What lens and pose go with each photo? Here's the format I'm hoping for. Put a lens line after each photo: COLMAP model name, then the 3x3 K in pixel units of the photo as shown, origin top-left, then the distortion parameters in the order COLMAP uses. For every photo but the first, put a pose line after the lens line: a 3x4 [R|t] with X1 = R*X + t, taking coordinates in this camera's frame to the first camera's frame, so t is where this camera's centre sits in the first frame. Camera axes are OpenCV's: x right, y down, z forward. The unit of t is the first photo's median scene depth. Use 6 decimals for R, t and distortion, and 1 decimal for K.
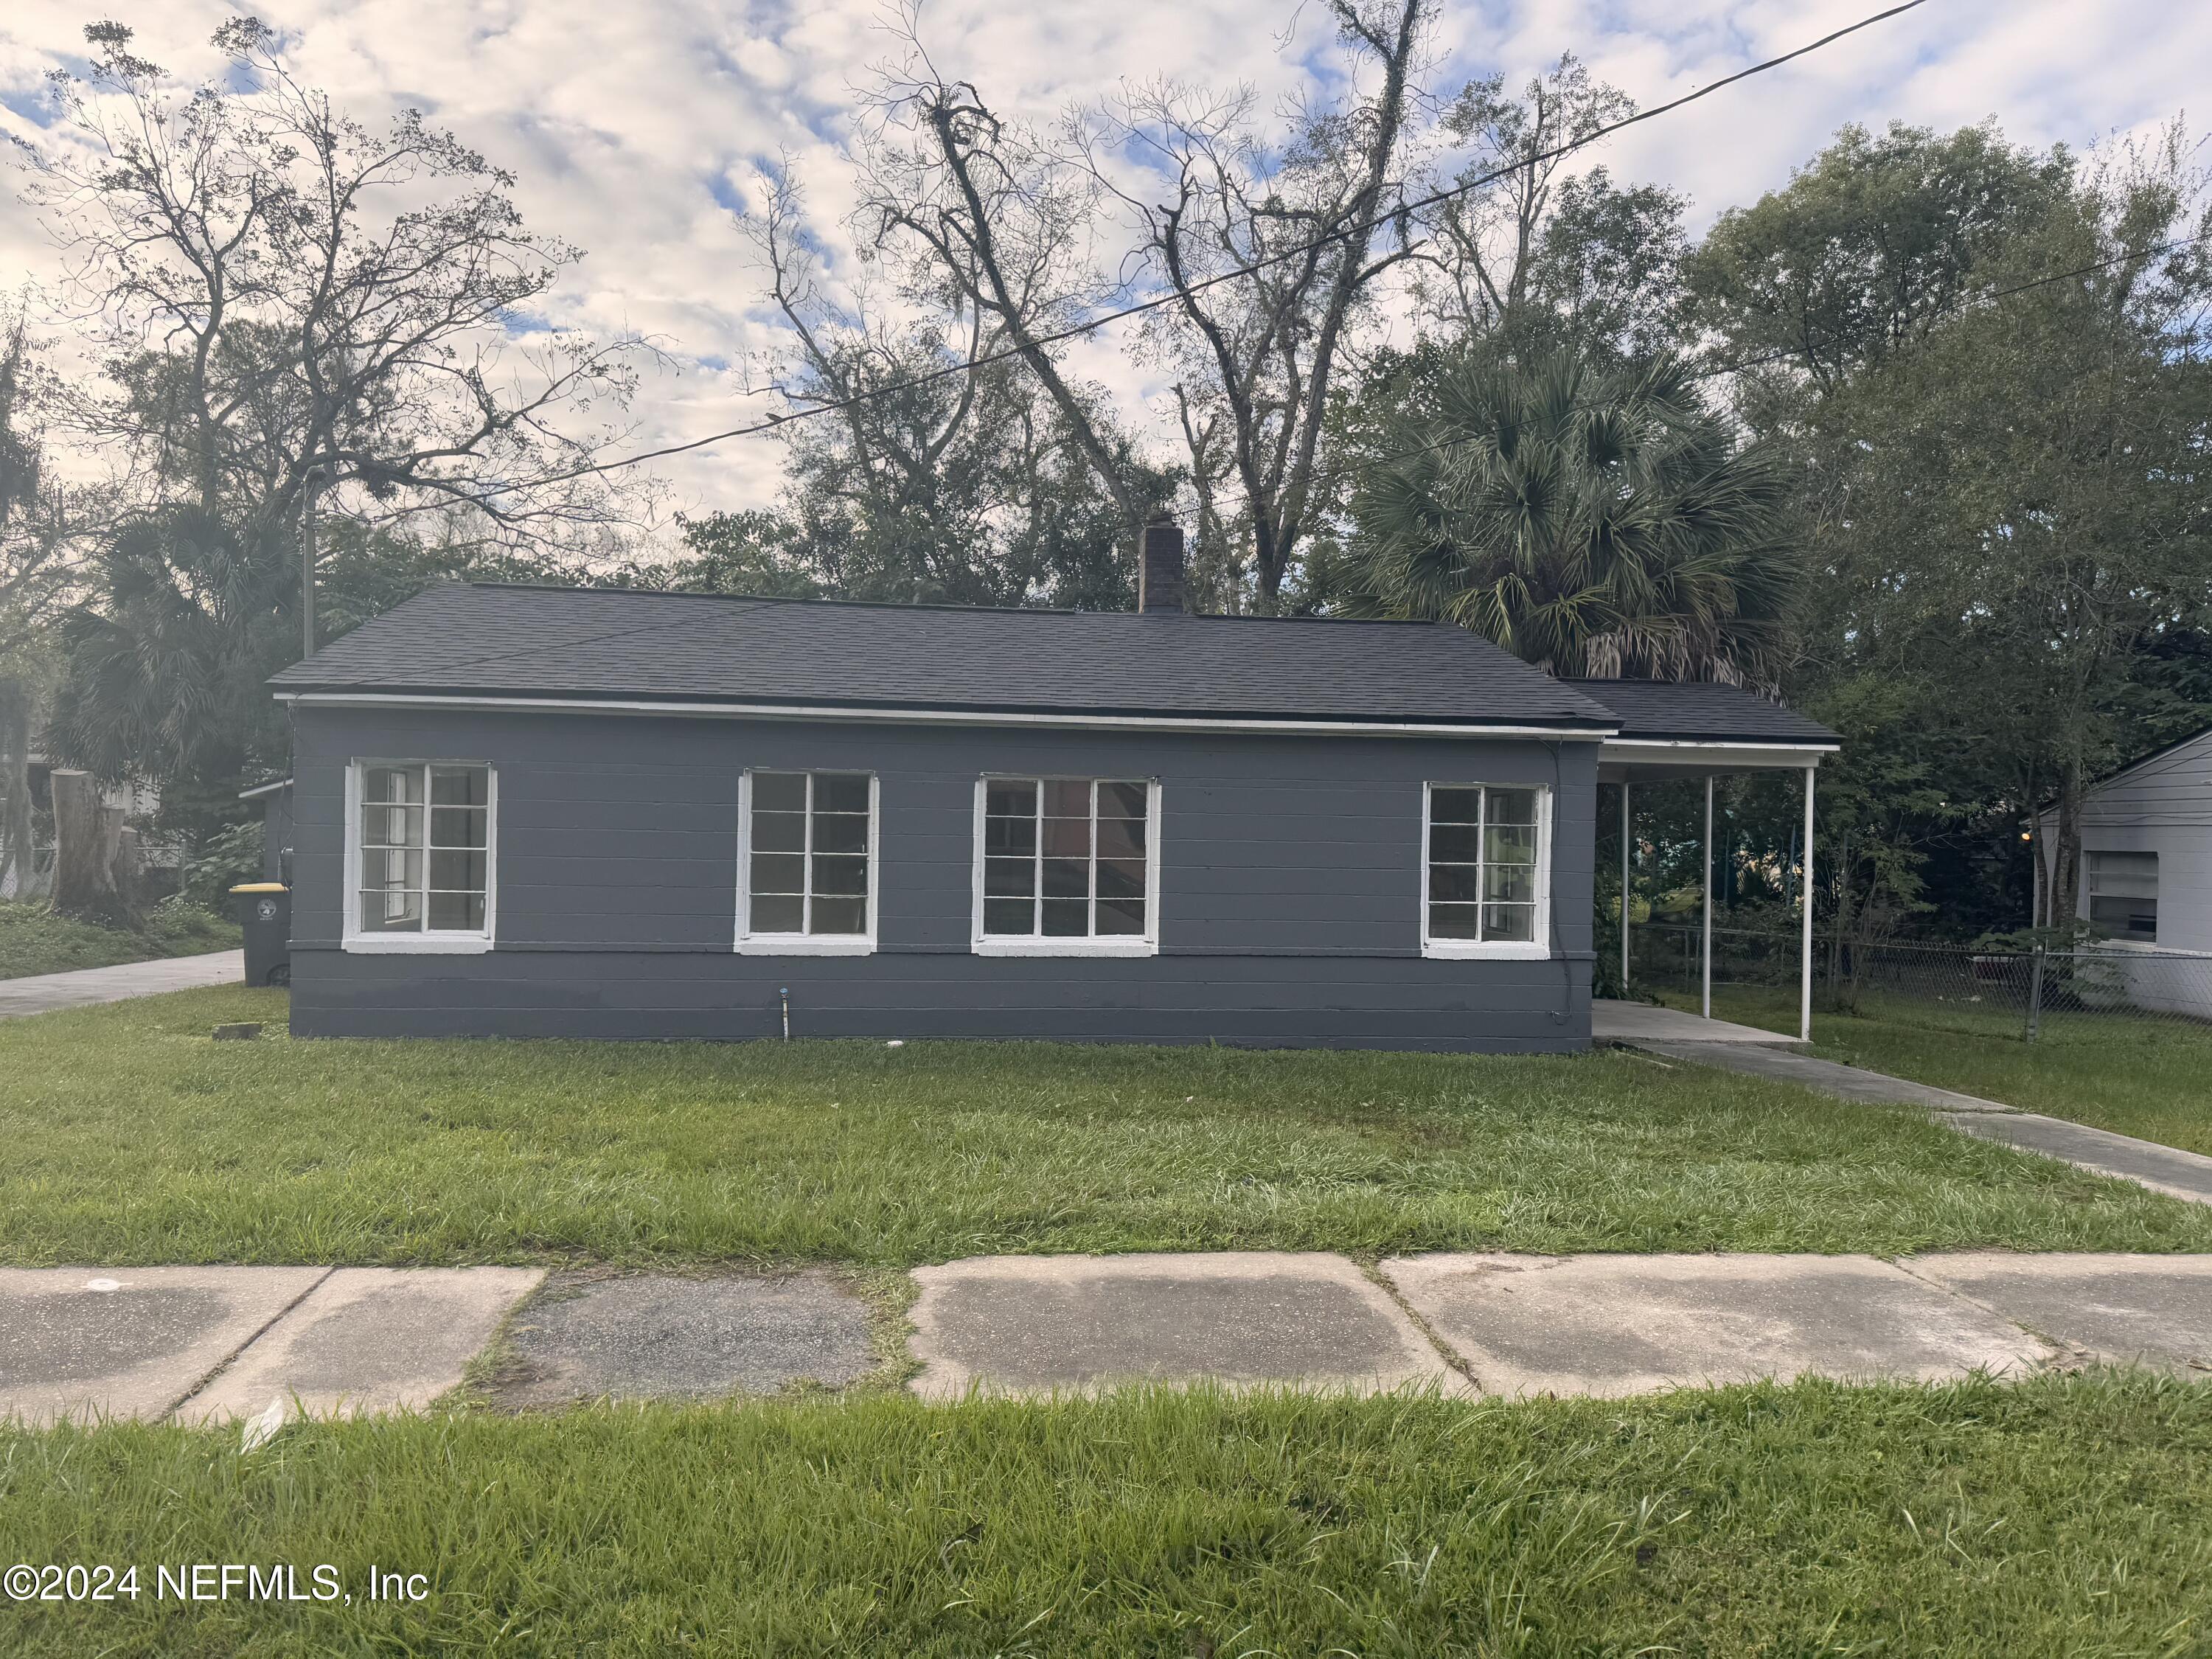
lens RADIAL K [[1530.7, 0, 1091.6], [0, 1530.7, 813.7], [0, 0, 1]] dist [0.054969, 0.006371]
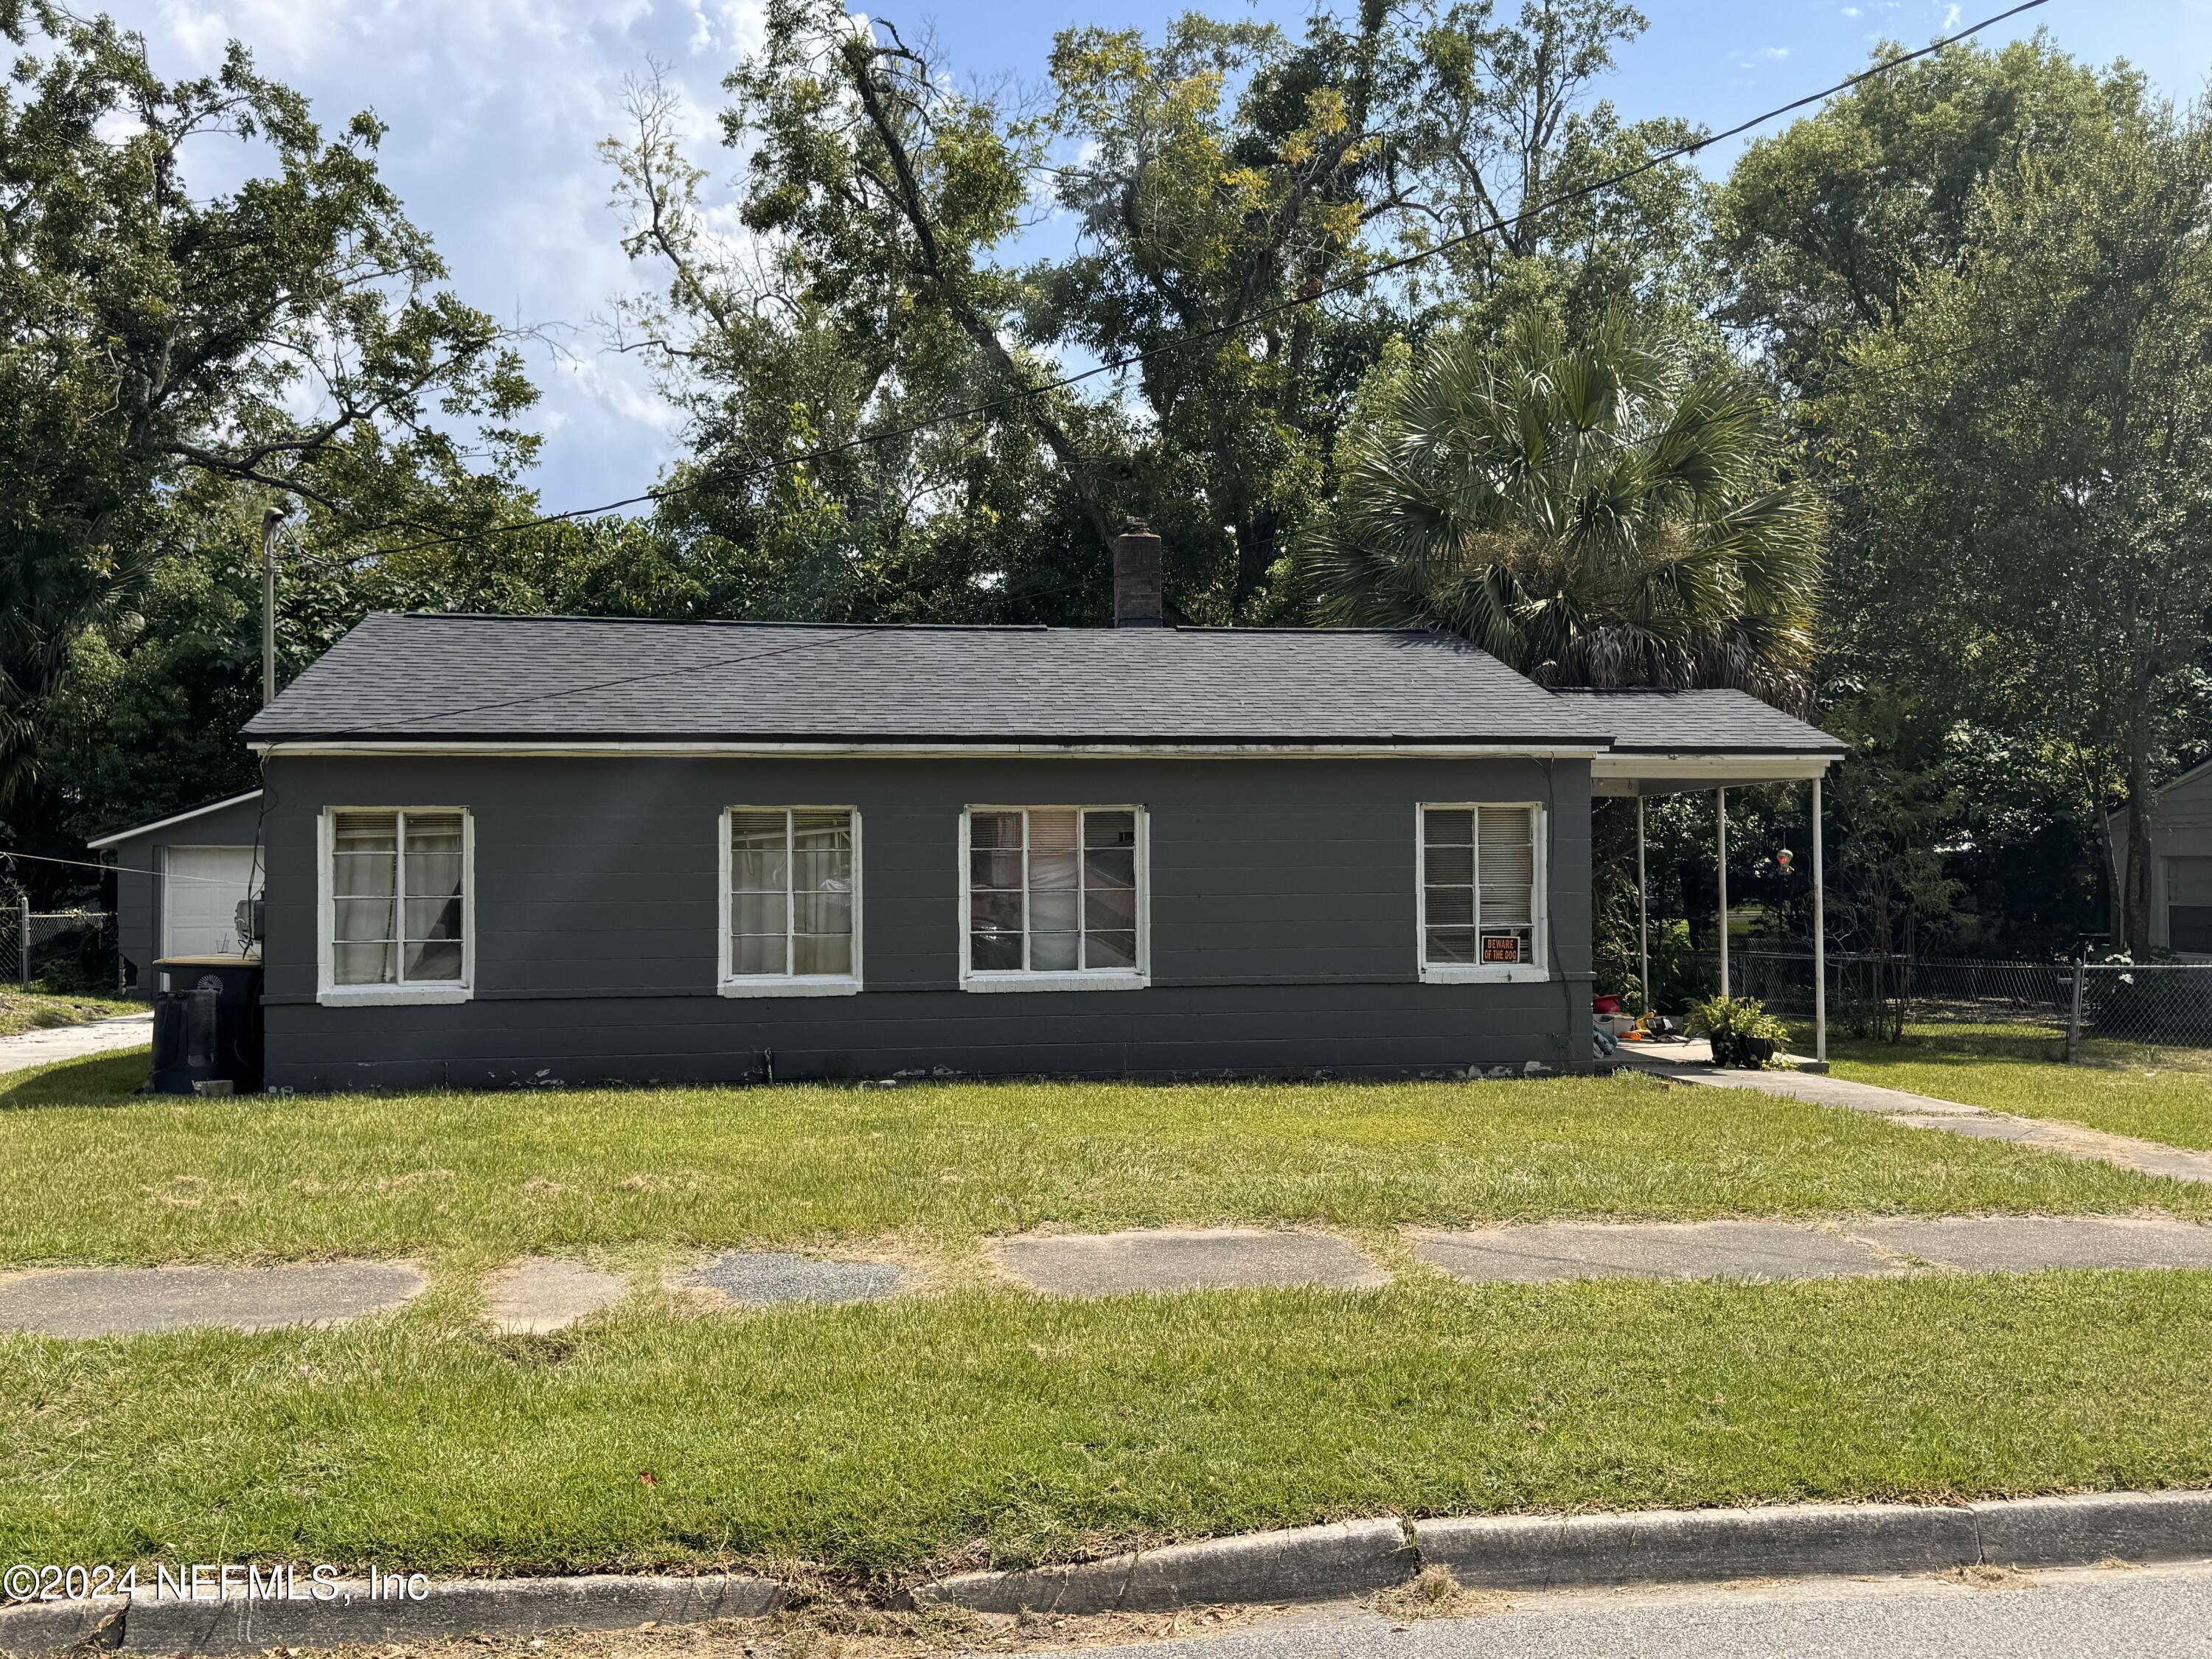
lens RADIAL K [[1886.4, 0, 1104.4], [0, 1886.4, 838.9], [0, 0, 1]] dist [0.030936, -0.015277]
pose [[0.999041, -0.025502, 0.035591, -0.025059], [0.025588, 0.999671, -0.001944, -0.000423], [-0.035530, 0.002853, 0.999365, -0.189173]]
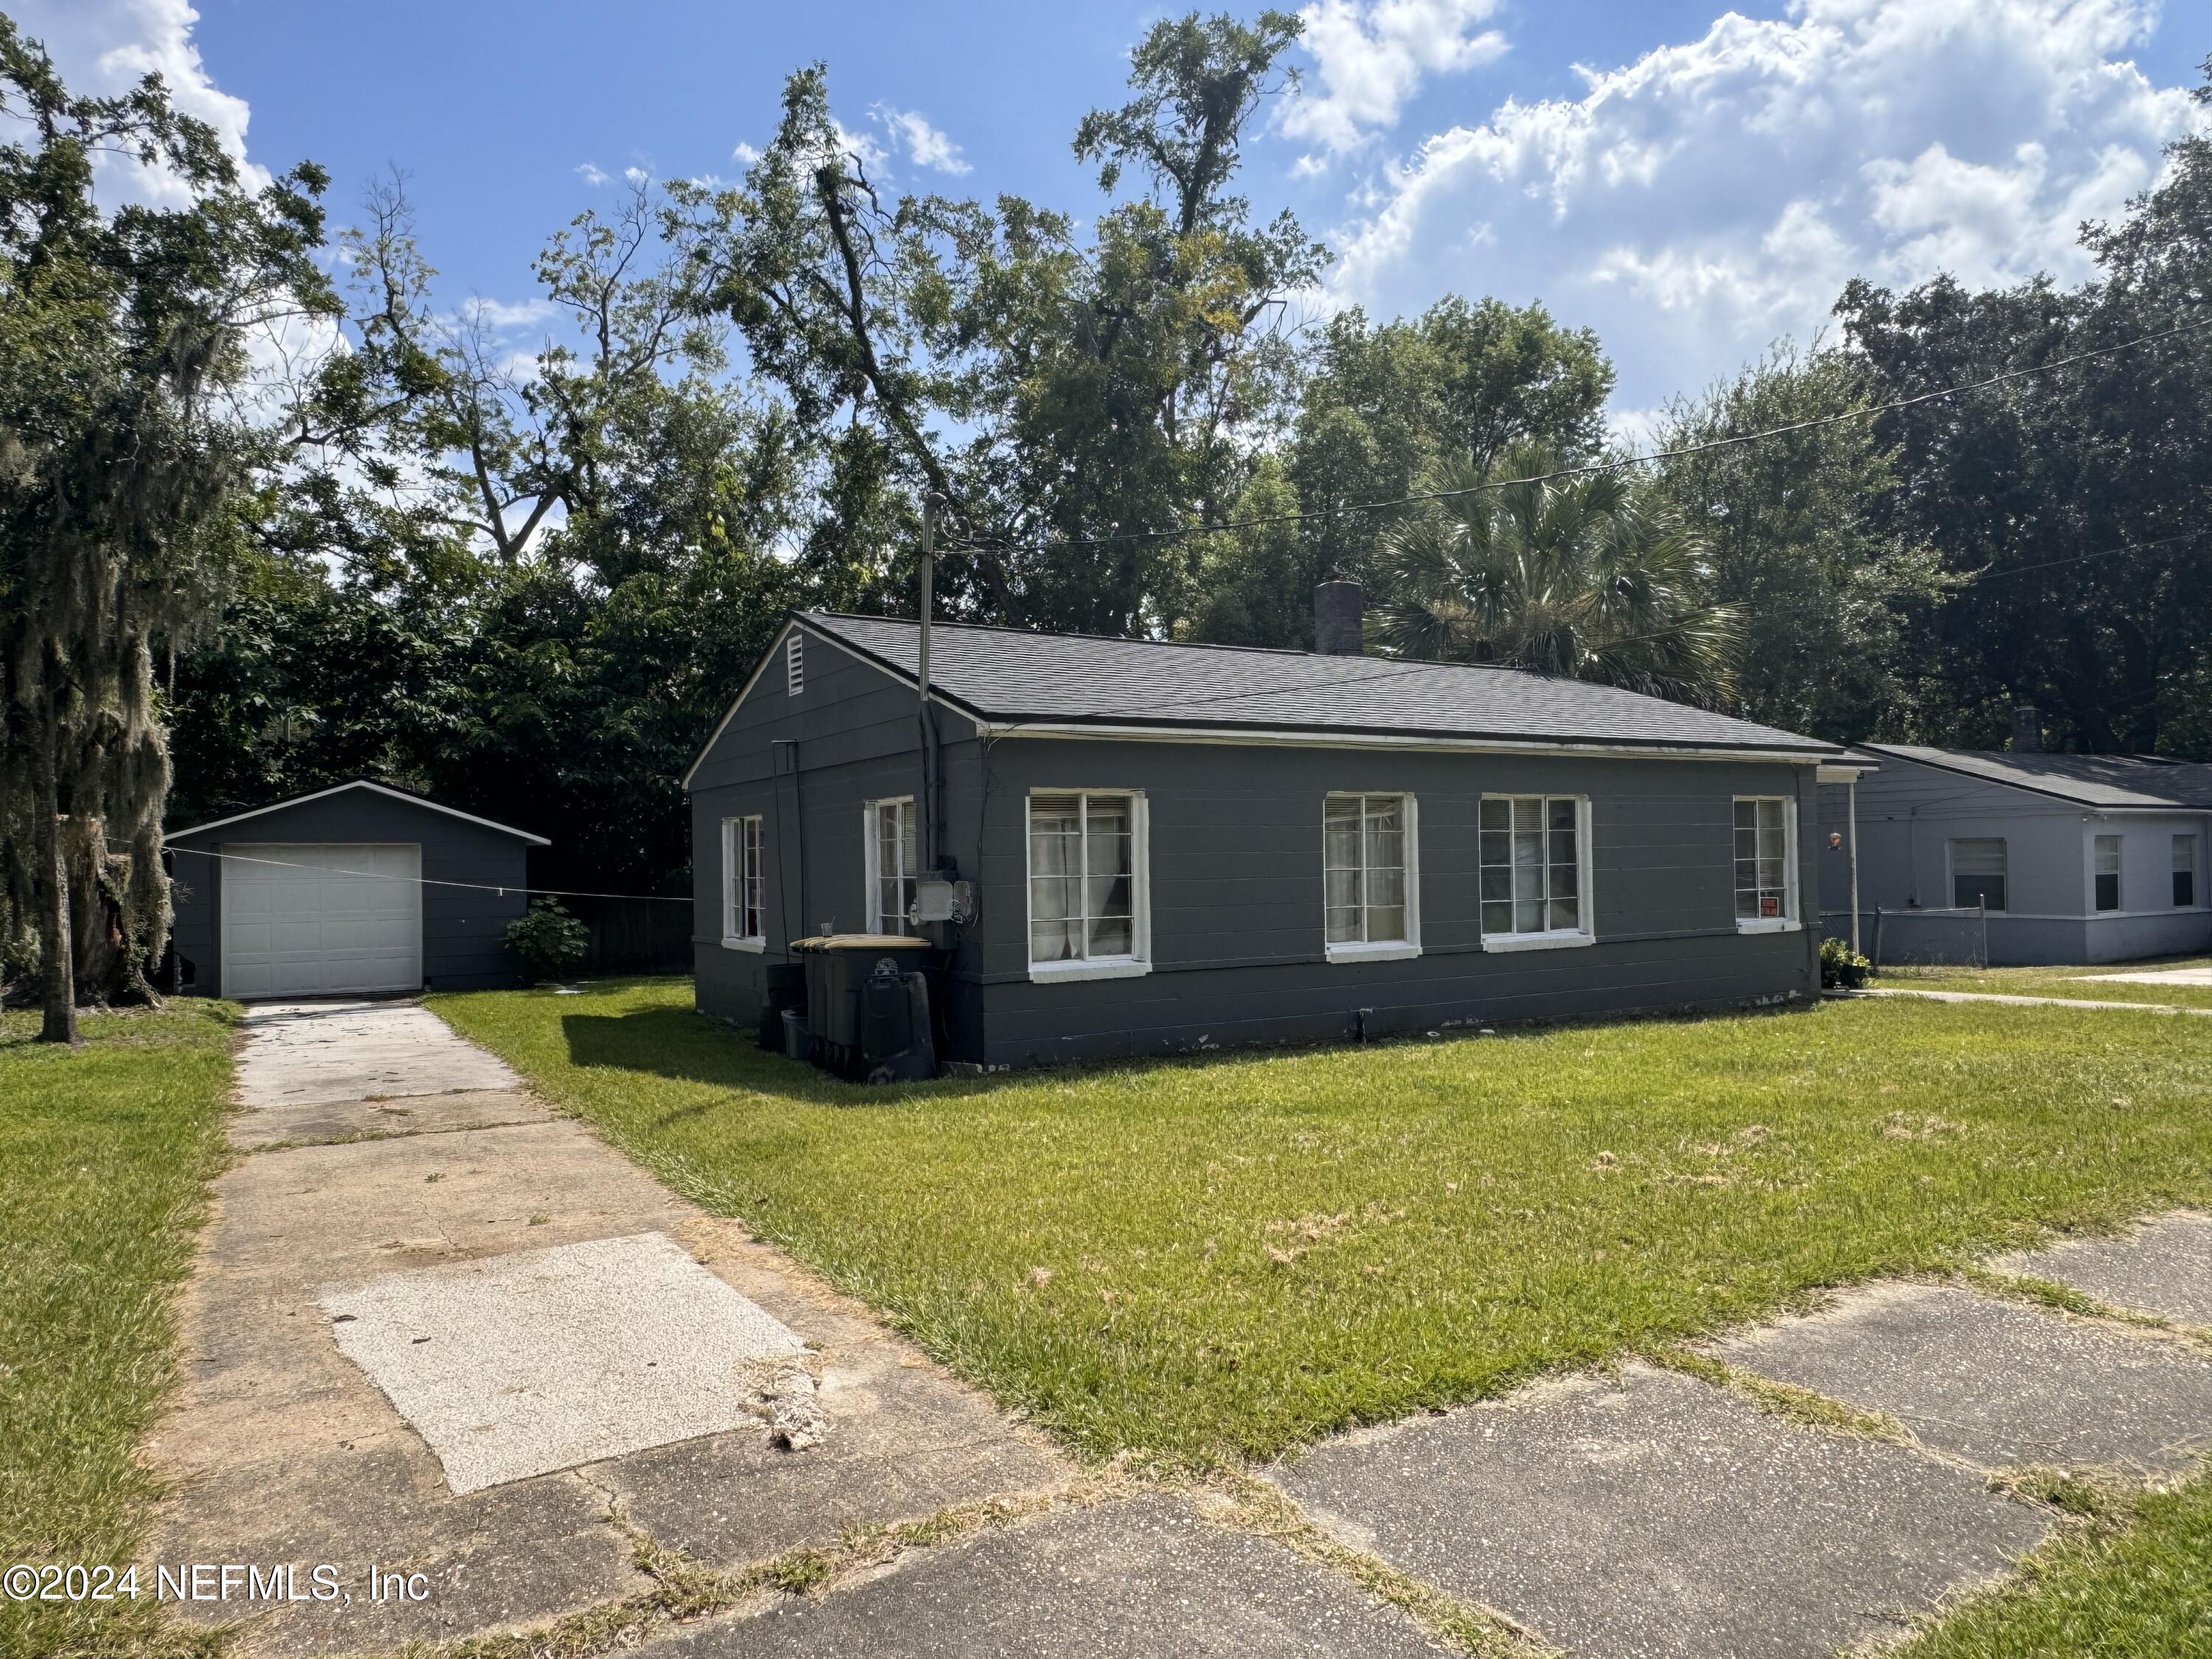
lens RADIAL K [[1422.8, 0, 1104.4], [0, 1422.8, 813.5], [0, 0, 1]] dist [-0.009460, 0.011046]
pose [[0.912349, -0.021359, 0.408856, -0.724726], [0.033086, 0.999218, -0.021630, 0.002109], [-0.408074, 0.033261, 0.912343, 0.137697]]
